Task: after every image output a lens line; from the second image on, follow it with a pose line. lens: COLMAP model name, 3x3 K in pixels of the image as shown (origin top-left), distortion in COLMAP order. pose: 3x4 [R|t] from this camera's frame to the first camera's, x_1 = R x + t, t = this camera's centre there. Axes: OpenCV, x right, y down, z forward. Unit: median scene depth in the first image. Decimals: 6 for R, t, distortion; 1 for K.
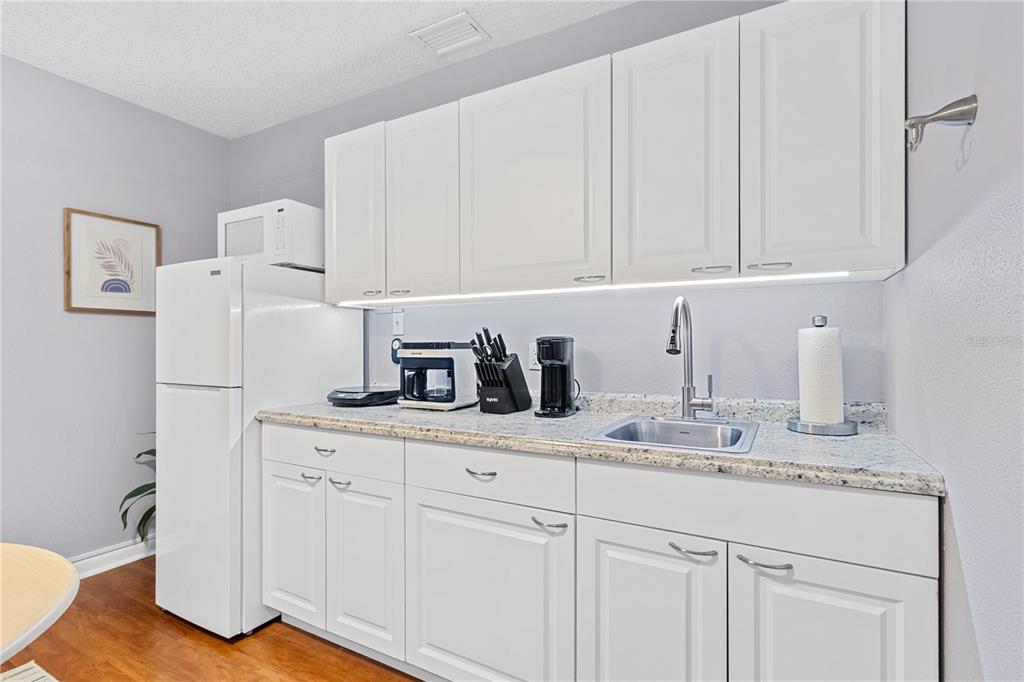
lens RADIAL K [[489.5, 0, 508.8], [0, 489.5, 351.5], [0, 0, 1]] dist [0.001701, -0.000231]
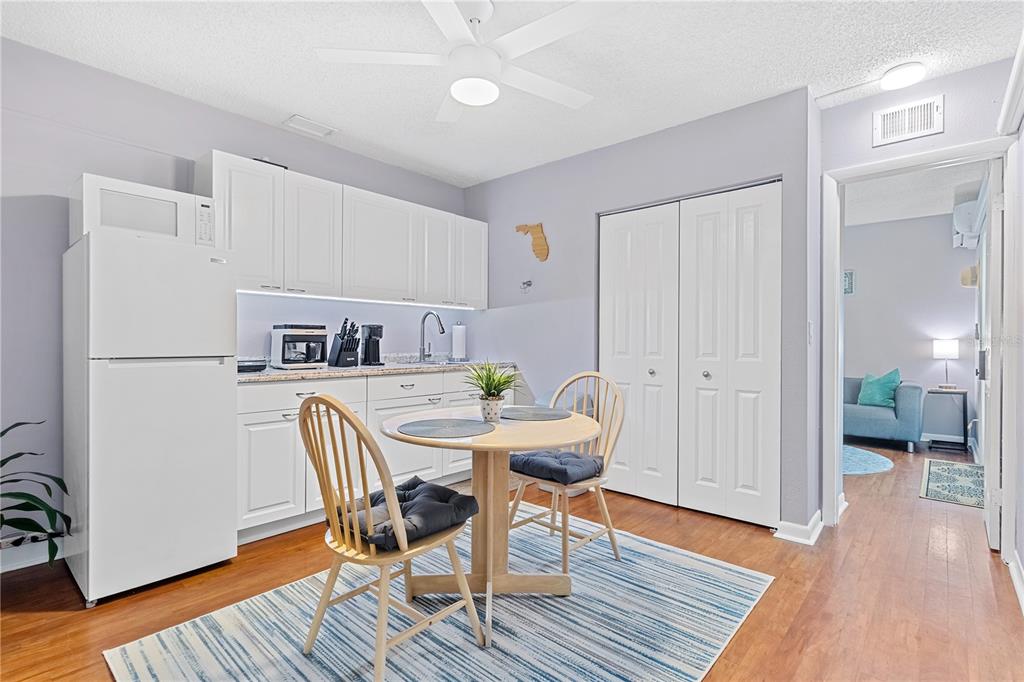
lens RADIAL K [[482.5, 0, 515.2], [0, 482.5, 356.7], [0, 0, 1]] dist [-0.001071, 0.000076]
pose [[0.218223, -0.028947, 0.975470, -1.604984], [0.001519, 0.999569, 0.029322, 0.040109], [-0.975898, -0.004917, 0.218173, 0.037704]]
